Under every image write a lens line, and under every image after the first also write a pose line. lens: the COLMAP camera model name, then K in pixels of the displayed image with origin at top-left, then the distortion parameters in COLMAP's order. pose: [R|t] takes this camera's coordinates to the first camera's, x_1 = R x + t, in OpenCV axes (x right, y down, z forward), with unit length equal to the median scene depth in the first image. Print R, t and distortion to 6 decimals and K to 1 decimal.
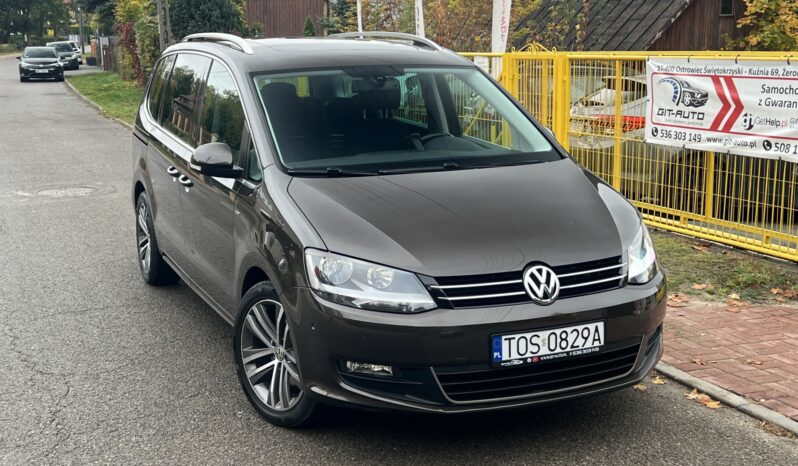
lens RADIAL K [[977.4, 0, 399.0], [0, 977.4, 233.0], [0, 0, 1]] dist [0.190182, -0.510023]
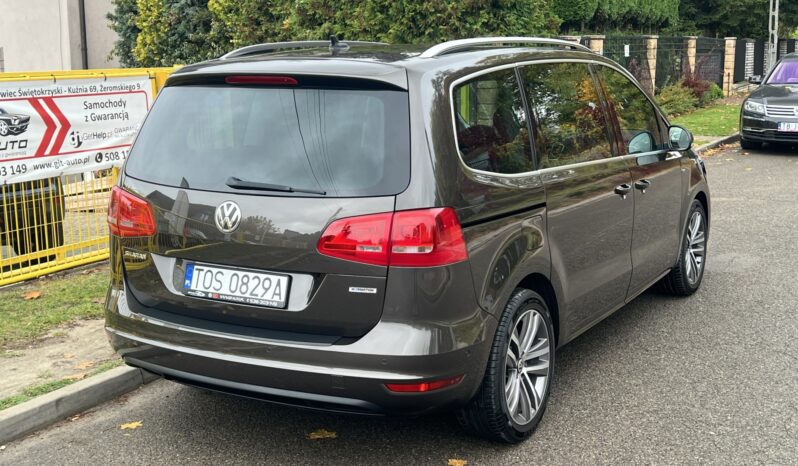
lens RADIAL K [[977.4, 0, 399.0], [0, 977.4, 233.0], [0, 0, 1]] dist [0.190182, -0.510023]
pose [[-0.567834, -0.139375, 0.811257, -1.116429], [0.176557, 0.942000, 0.285417, -0.423300], [-0.803985, 0.305303, -0.510292, 2.146681]]
